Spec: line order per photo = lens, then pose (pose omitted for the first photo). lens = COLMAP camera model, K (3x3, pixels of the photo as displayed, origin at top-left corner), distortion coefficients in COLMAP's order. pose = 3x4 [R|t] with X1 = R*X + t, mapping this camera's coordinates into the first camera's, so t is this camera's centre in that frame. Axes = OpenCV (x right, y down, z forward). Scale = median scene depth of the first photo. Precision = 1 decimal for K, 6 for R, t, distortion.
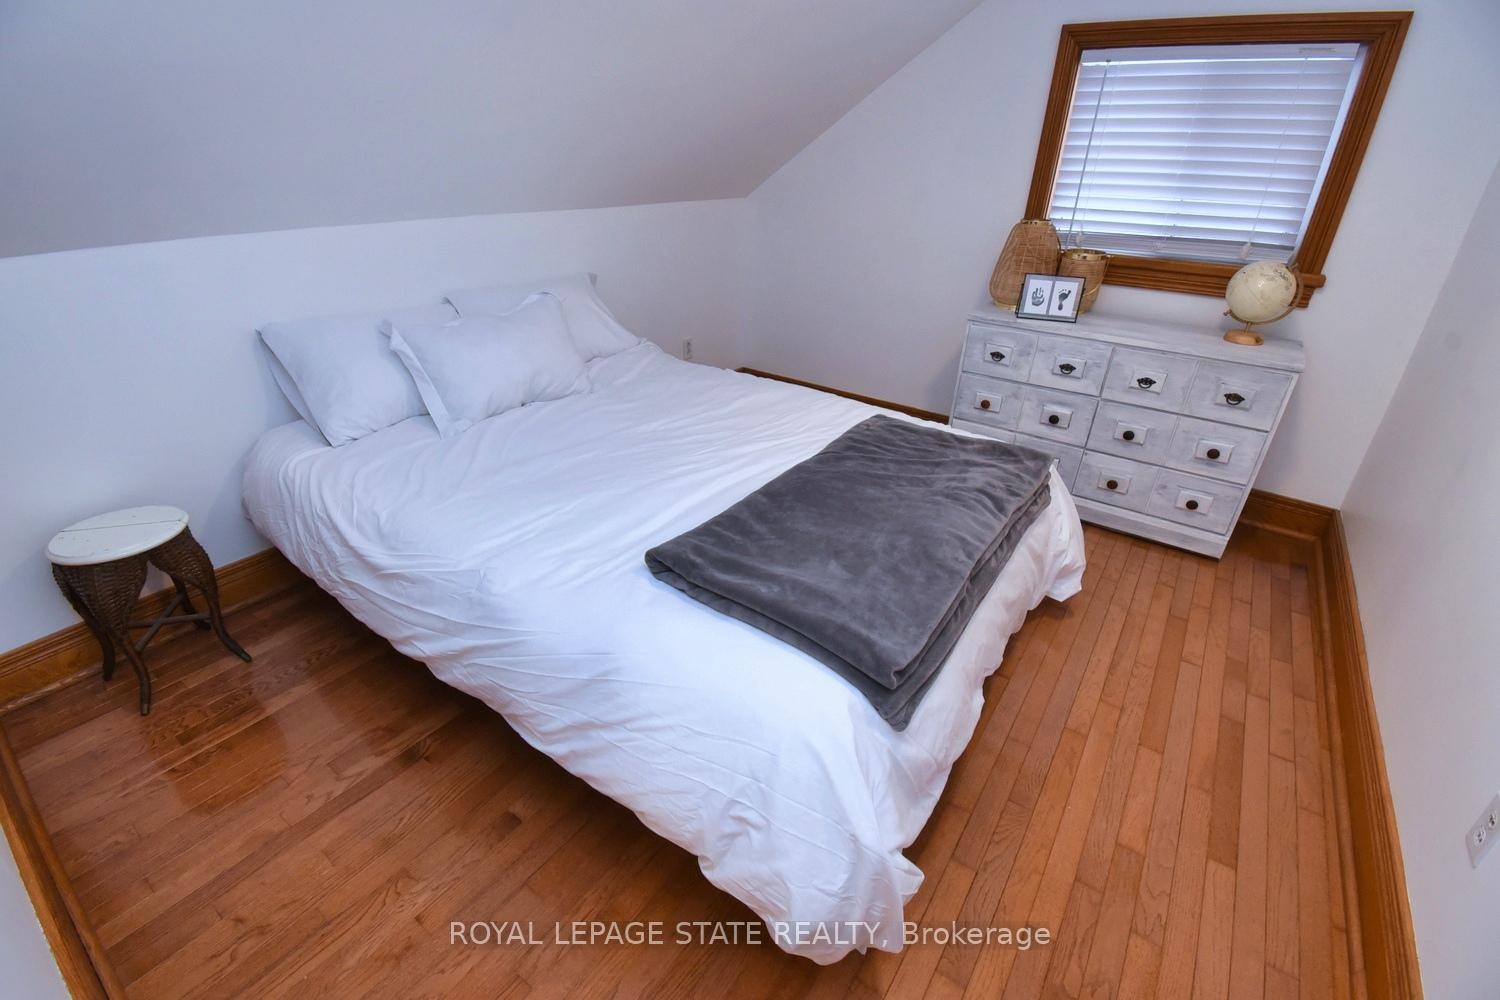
lens RADIAL K [[657.3, 0, 743.7], [0, 657.3, 503.9], [0, 0, 1]] dist [0.019060, -0.026821]
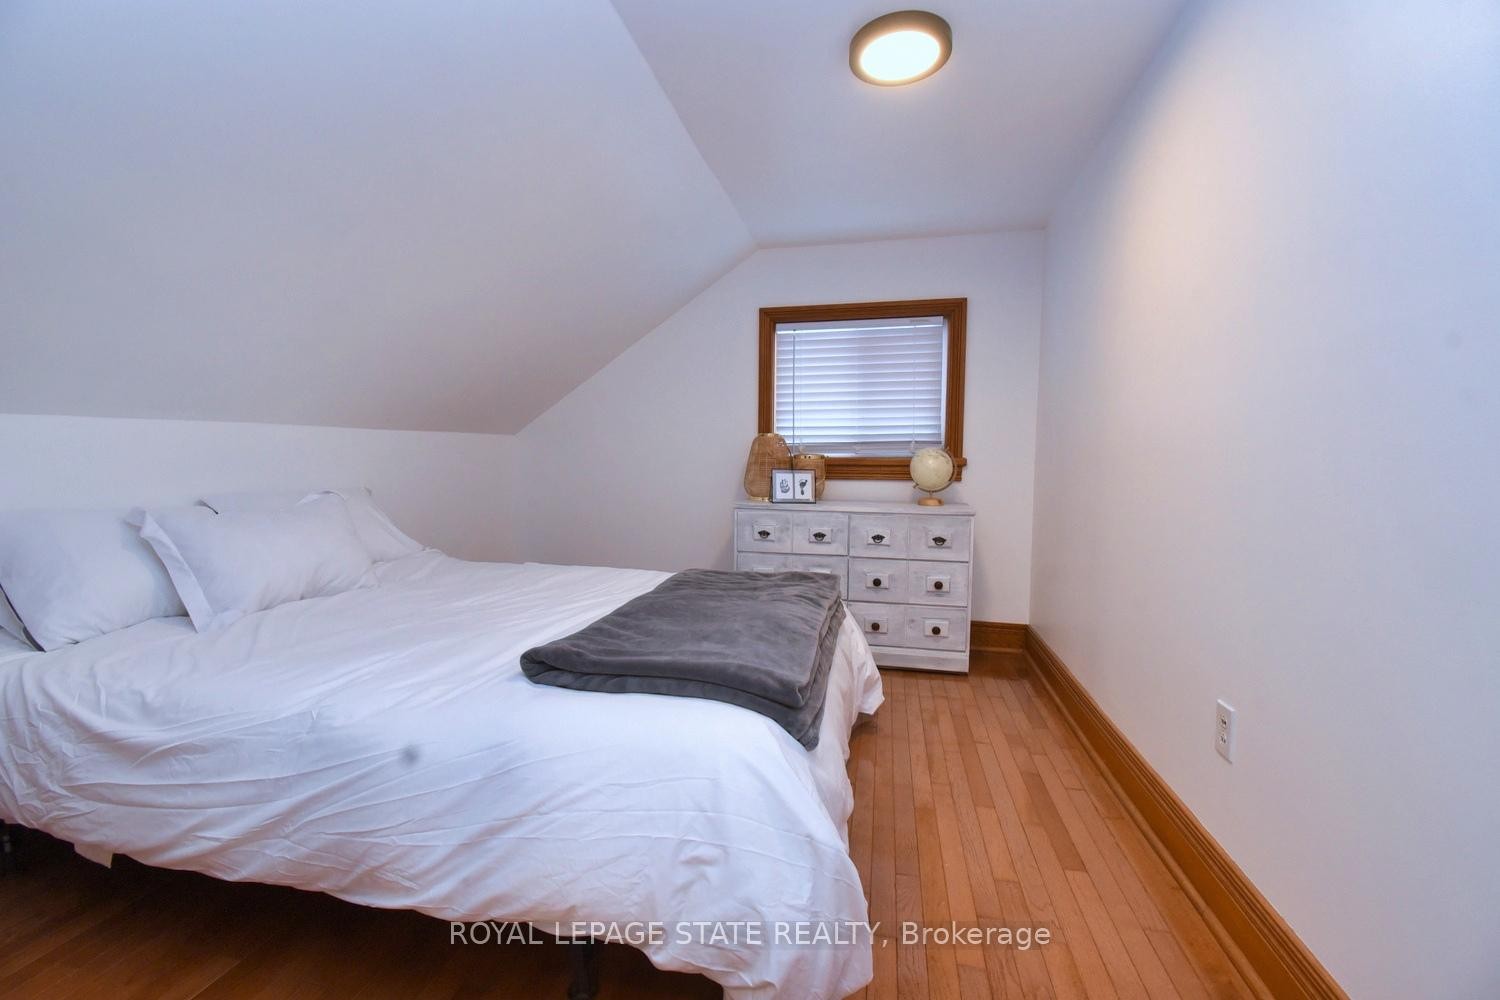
lens RADIAL K [[657.3, 0, 743.7], [0, 657.3, 503.9], [0, 0, 1]] dist [0.019060, -0.026821]
pose [[0.918160, -0.044632, 0.393688, -0.138830], [0.198411, 0.911864, -0.359357, 0.178819], [-0.342951, 0.408059, 0.846093, -0.011952]]
